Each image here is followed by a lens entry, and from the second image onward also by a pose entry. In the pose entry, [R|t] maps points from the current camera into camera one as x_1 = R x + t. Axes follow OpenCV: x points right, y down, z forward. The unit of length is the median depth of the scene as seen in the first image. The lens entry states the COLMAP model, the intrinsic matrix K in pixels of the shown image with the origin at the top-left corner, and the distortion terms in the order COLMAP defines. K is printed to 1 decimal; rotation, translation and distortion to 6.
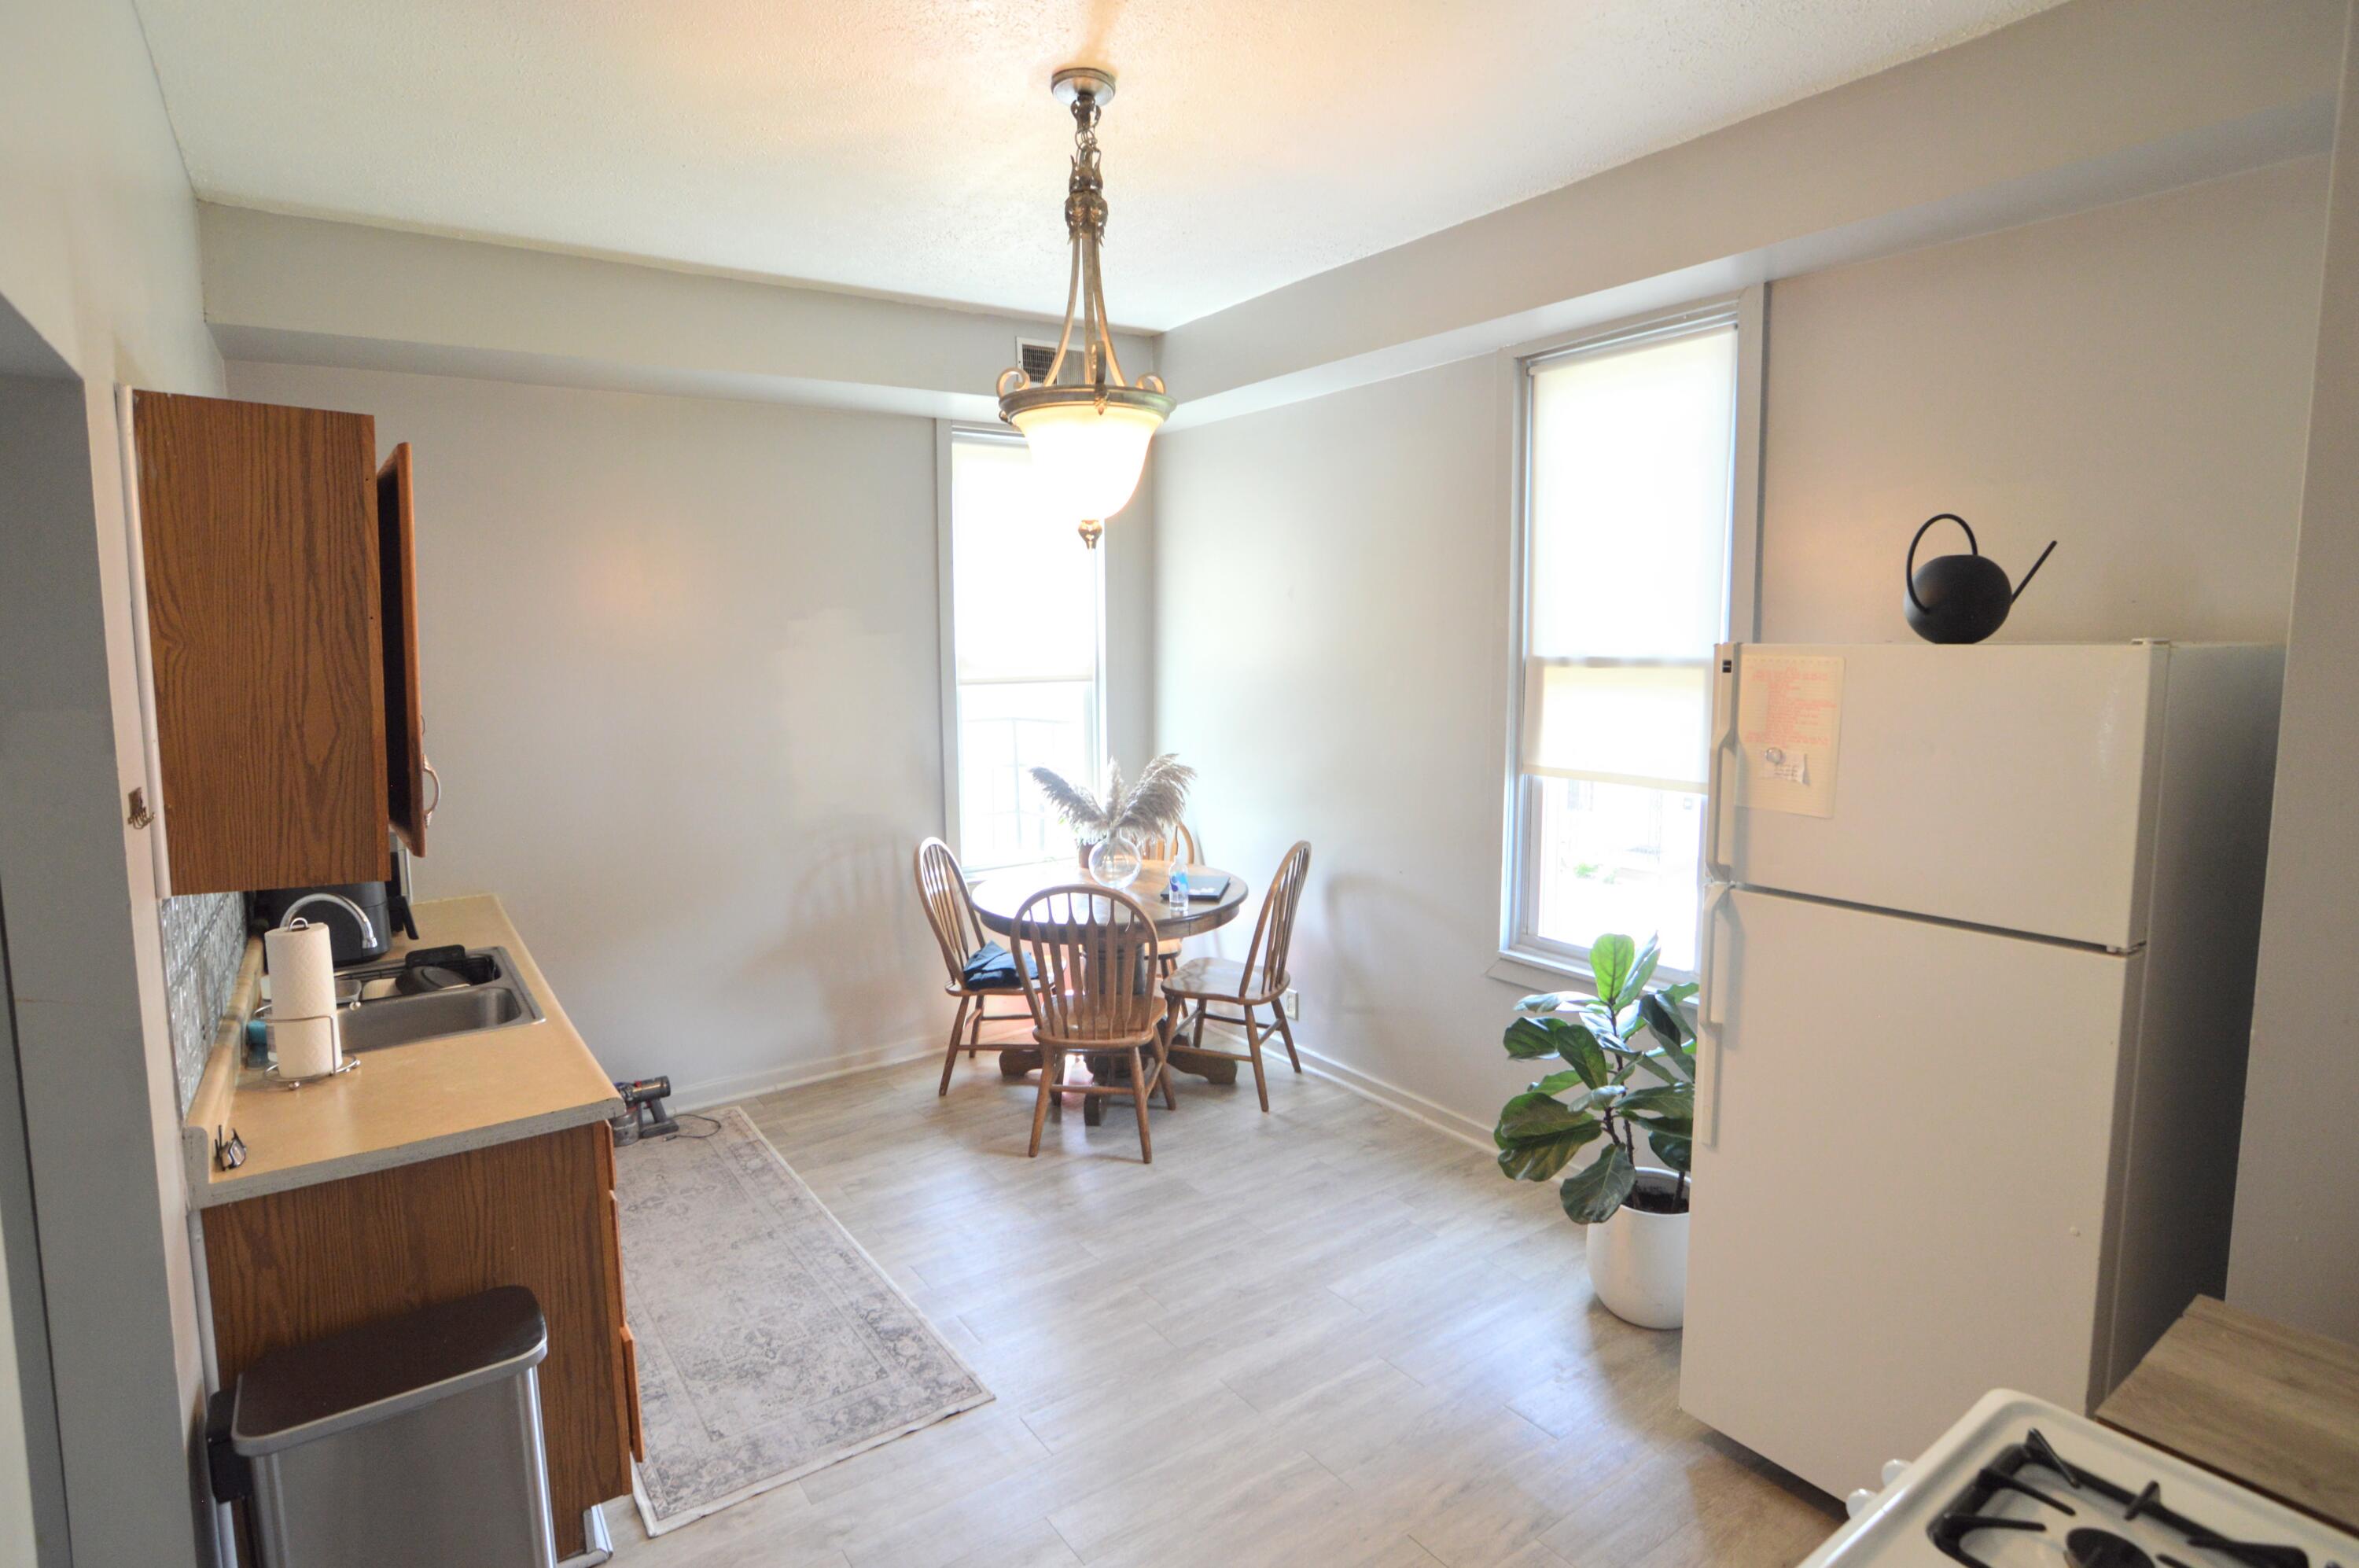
lens RADIAL K [[1177.2, 0, 1155.9], [0, 1177.2, 760.8], [0, 0, 1]] dist [-0.034050, 0.010362]
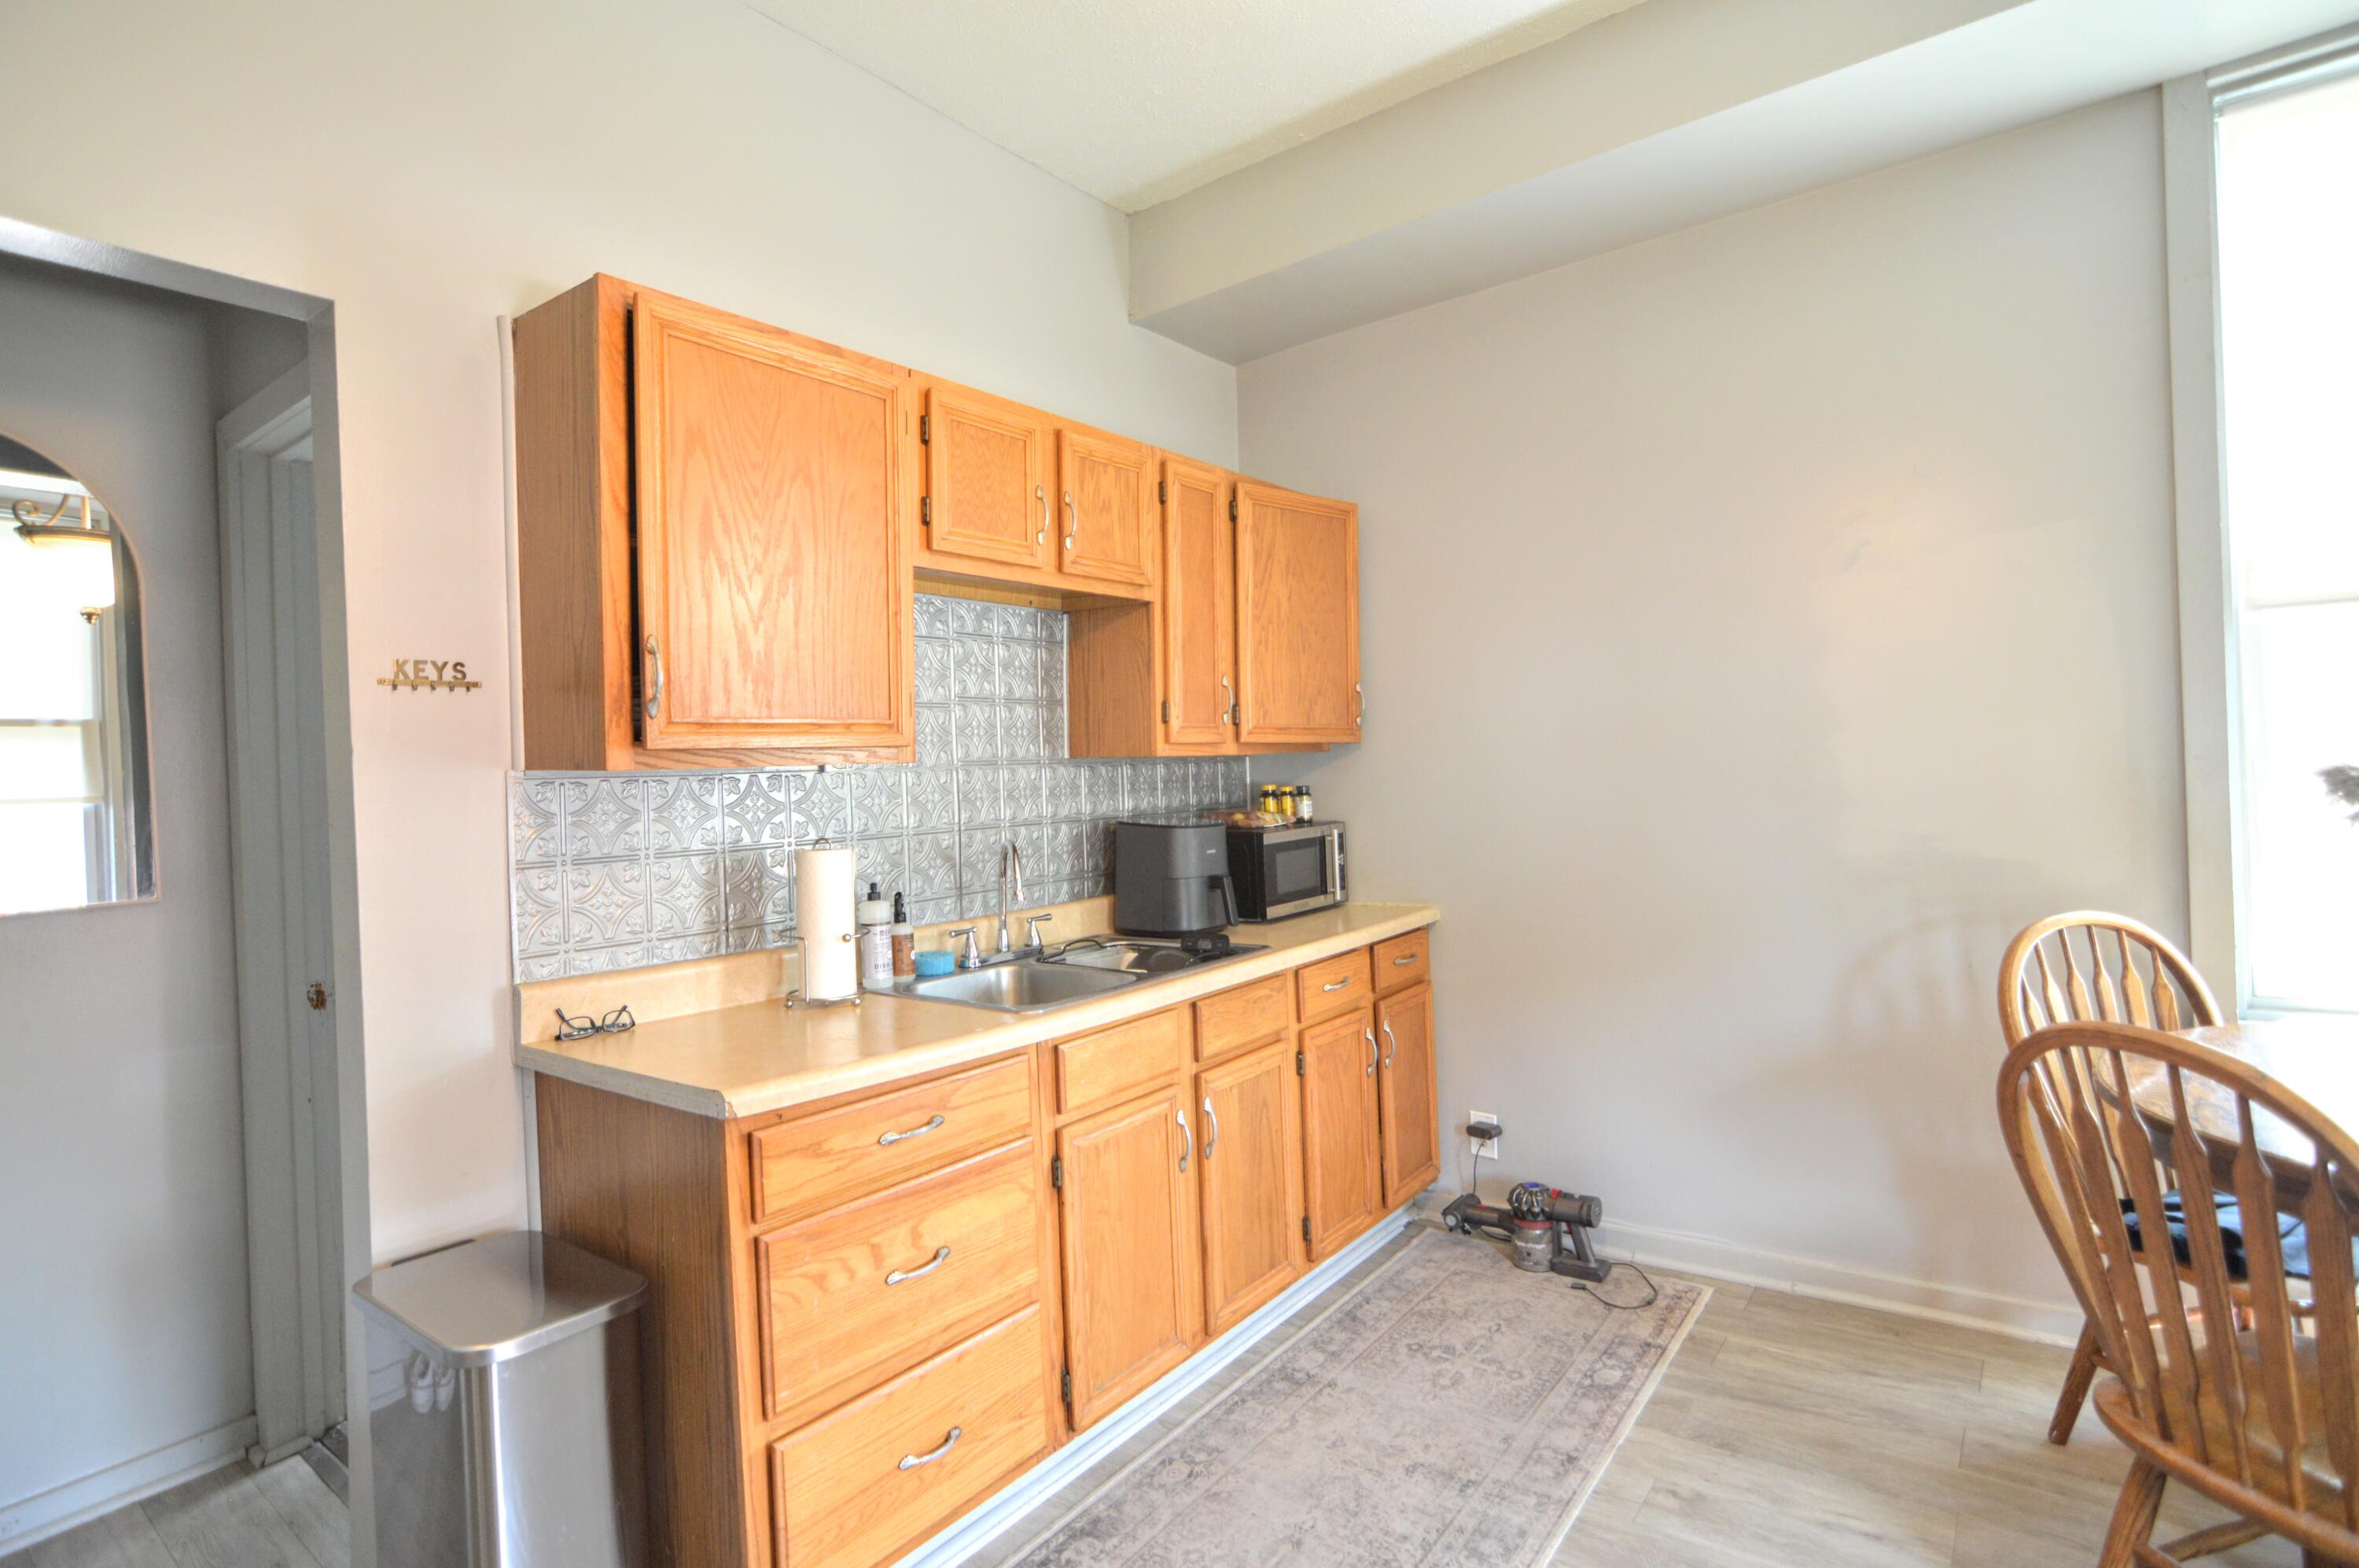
lens RADIAL K [[1177.2, 0, 1155.9], [0, 1177.2, 760.8], [0, 0, 1]] dist [-0.034050, 0.010362]
pose [[0.313969, -0.003969, -0.949425, 0.158004], [-0.061392, 0.997814, -0.024474, 0.040567], [0.947446, 0.065972, 0.313039, 0.498355]]
